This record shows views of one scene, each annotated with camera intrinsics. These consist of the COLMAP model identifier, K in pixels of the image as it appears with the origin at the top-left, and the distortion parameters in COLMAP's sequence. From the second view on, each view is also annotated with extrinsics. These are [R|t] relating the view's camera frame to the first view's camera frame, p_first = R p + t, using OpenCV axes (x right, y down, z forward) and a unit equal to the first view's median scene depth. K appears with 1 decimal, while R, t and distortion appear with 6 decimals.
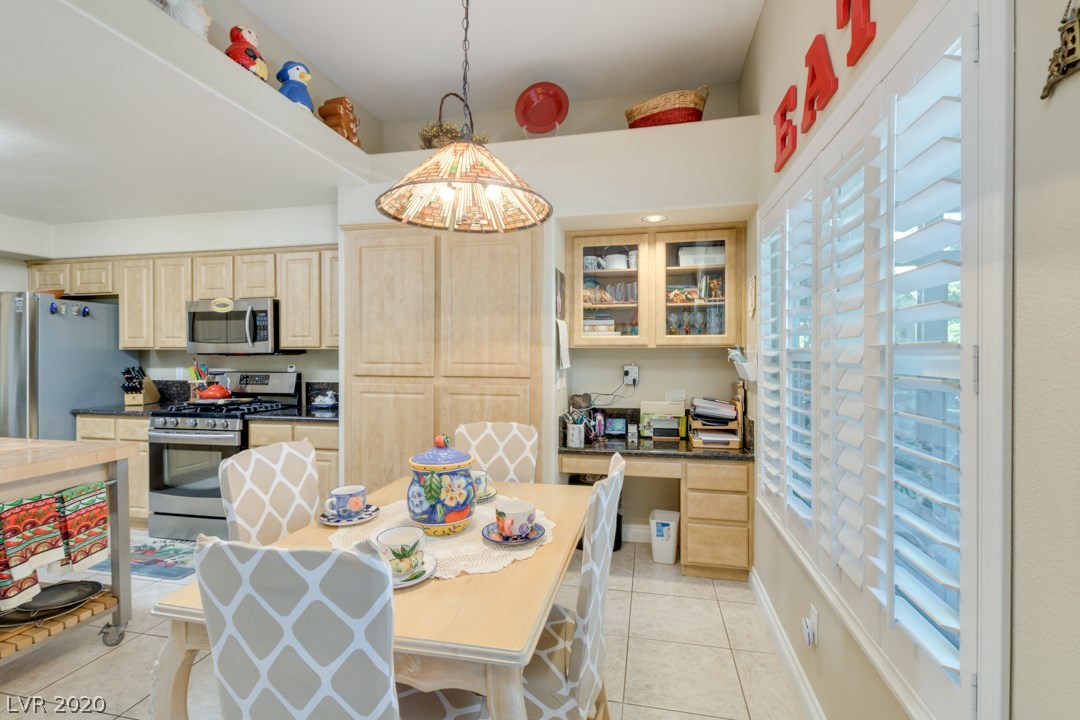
lens RADIAL K [[500.9, 0, 537.2], [0, 500.9, 349.6], [0, 0, 1]] dist [0.010963, 0.000023]
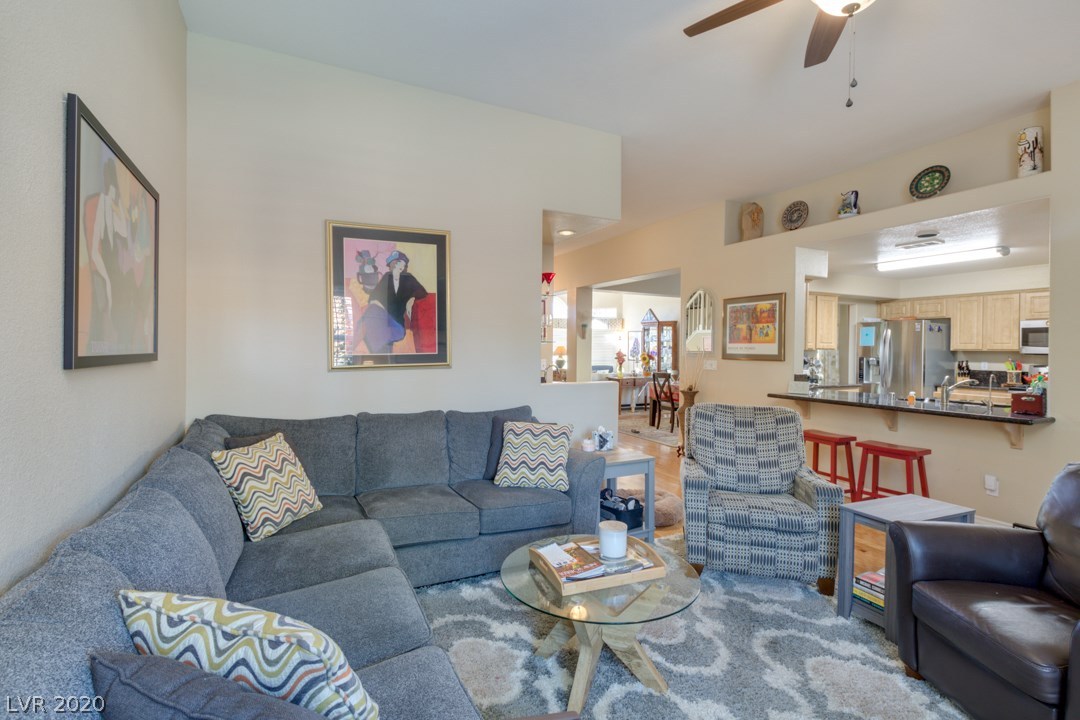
lens RADIAL K [[501.1, 0, 540.0], [0, 501.1, 355.3], [0, 0, 1]] dist [-0.001466, -0.001168]
pose [[0.638245, 0.016290, -0.769661, -0.553041], [-0.005284, 0.999845, 0.016780, -0.006360], [0.769815, -0.006643, 0.638232, -1.495459]]
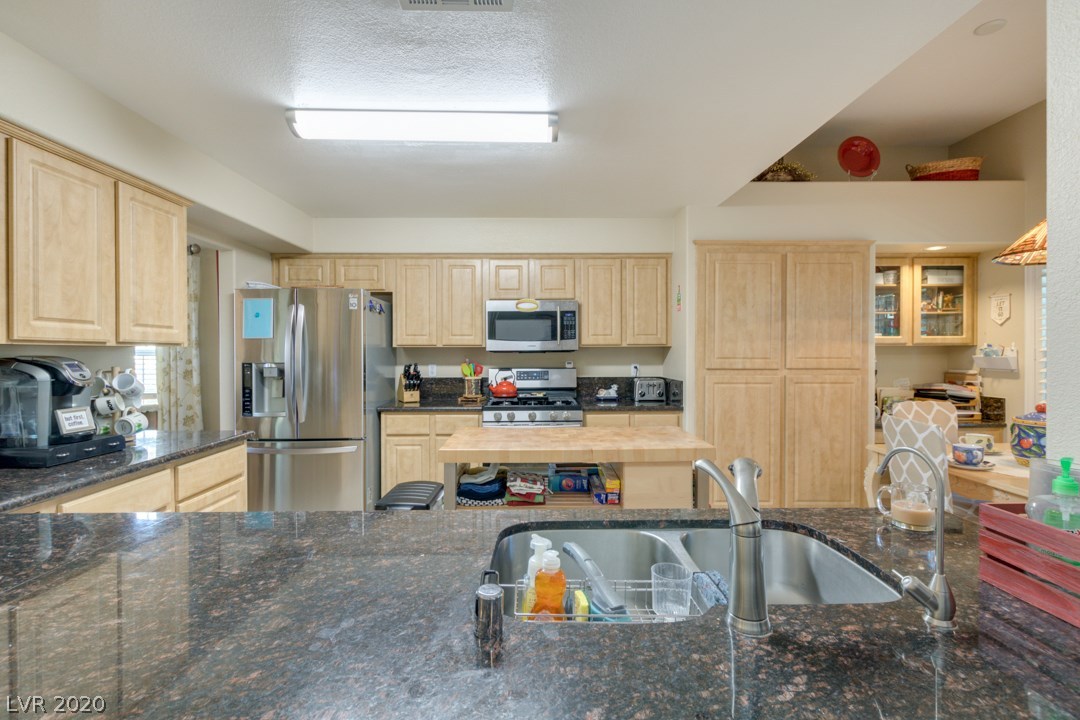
lens RADIAL K [[500.9, 0, 537.2], [0, 500.9, 349.6], [0, 0, 1]] dist [0.010963, 0.000023]
pose [[0.971853, -0.000439, 0.235587, -1.042453], [-0.000100, 0.999997, 0.002277, 0.003558], [-0.235588, -0.002236, 0.971851, -0.048036]]
